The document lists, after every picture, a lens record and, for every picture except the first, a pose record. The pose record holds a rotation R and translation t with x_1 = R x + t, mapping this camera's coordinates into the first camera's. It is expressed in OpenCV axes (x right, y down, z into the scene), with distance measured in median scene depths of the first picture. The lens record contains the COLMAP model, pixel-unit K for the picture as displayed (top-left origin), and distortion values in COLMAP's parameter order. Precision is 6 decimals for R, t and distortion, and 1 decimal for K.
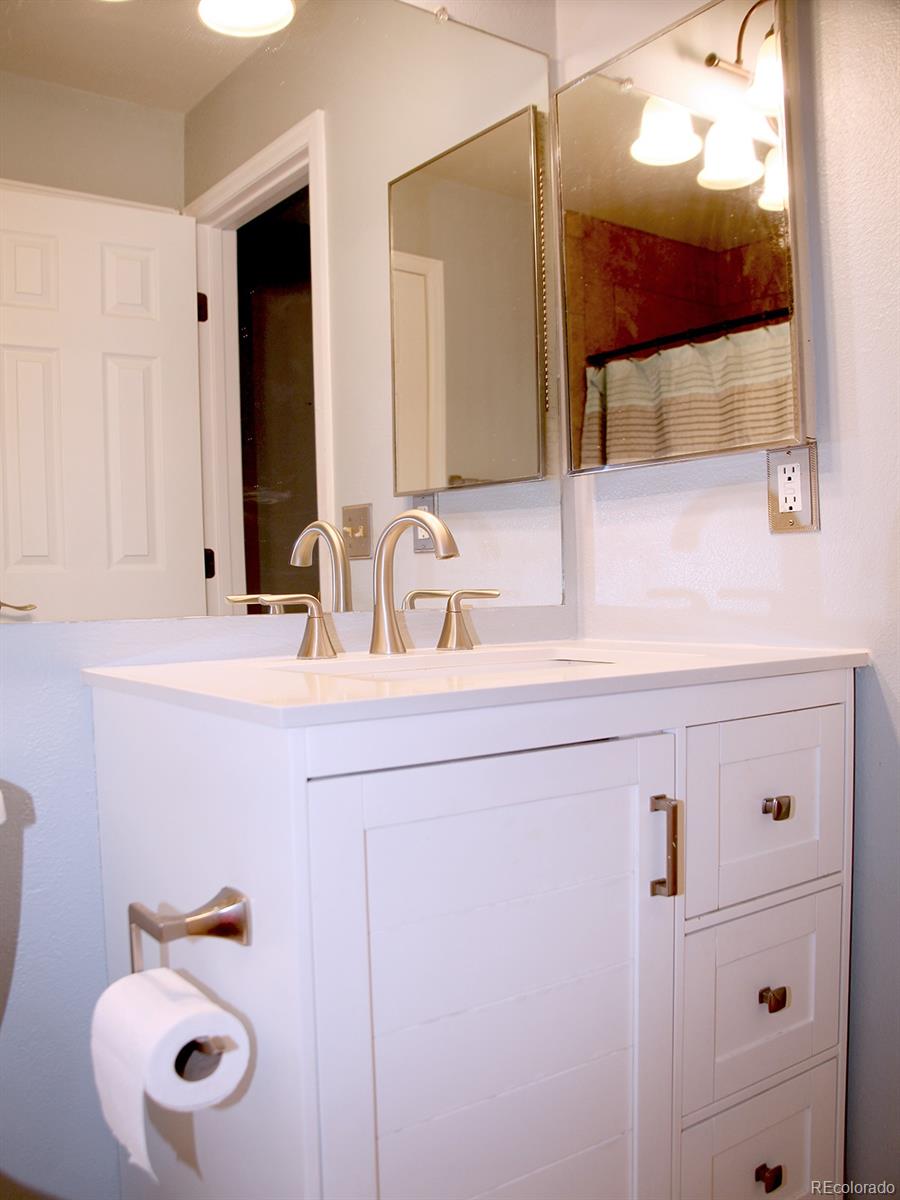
lens RADIAL K [[1046.5, 0, 450.0], [0, 1046.5, 600.0], [0, 0, 1]] dist [-0.102606, 0.018474]
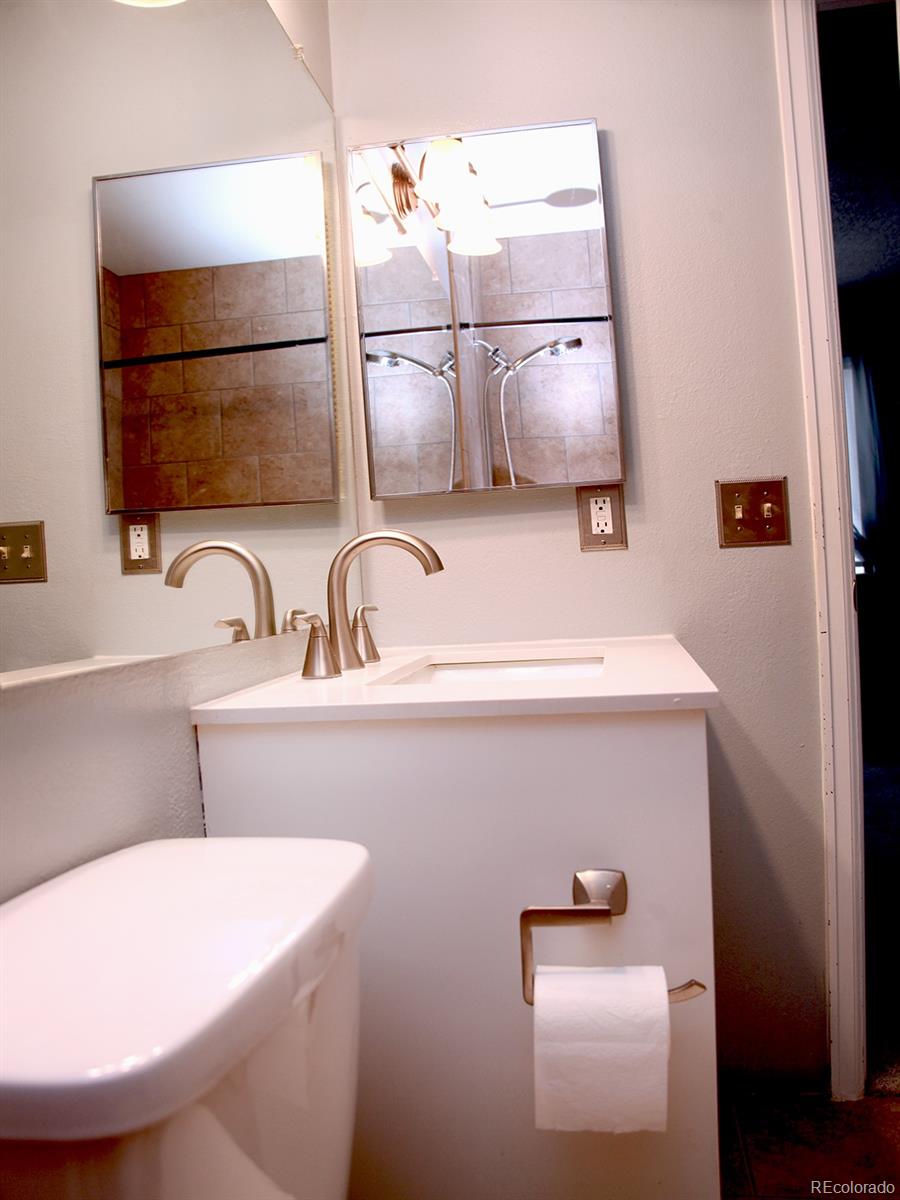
lens RADIAL K [[1046.5, 0, 450.0], [0, 1046.5, 600.0], [0, 0, 1]] dist [-0.102606, 0.018474]
pose [[0.708450, -0.035098, 0.704887, -0.721413], [0.048762, 0.998810, 0.000724, -0.011699], [-0.704074, 0.033859, 0.709319, 0.196228]]
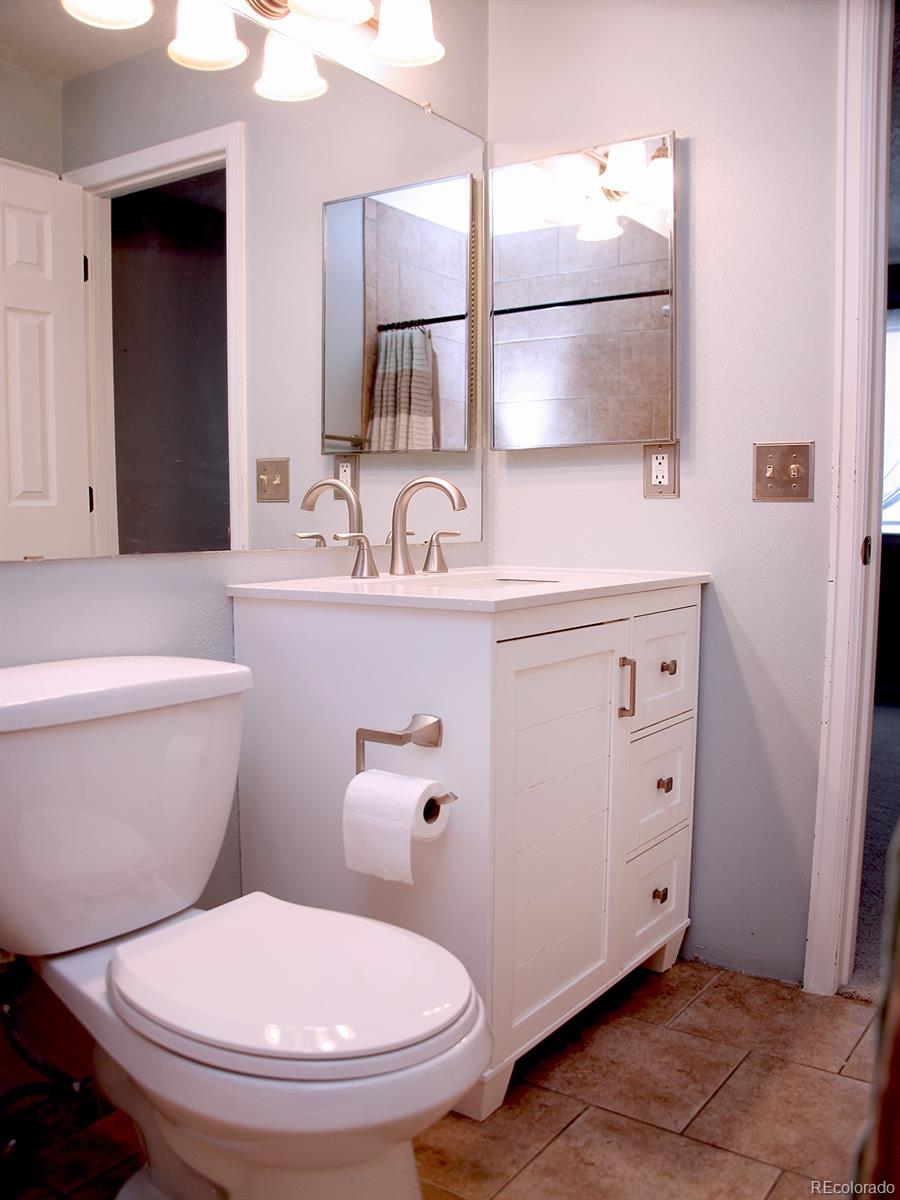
lens RADIAL K [[1046.5, 0, 450.0], [0, 1046.5, 600.0], [0, 0, 1]] dist [-0.102606, 0.018474]
pose [[0.946612, -0.005558, 0.322327, -0.465222], [-0.015115, 0.997987, 0.061599, -0.003707], [-0.322020, -0.063183, 0.944622, -0.382638]]
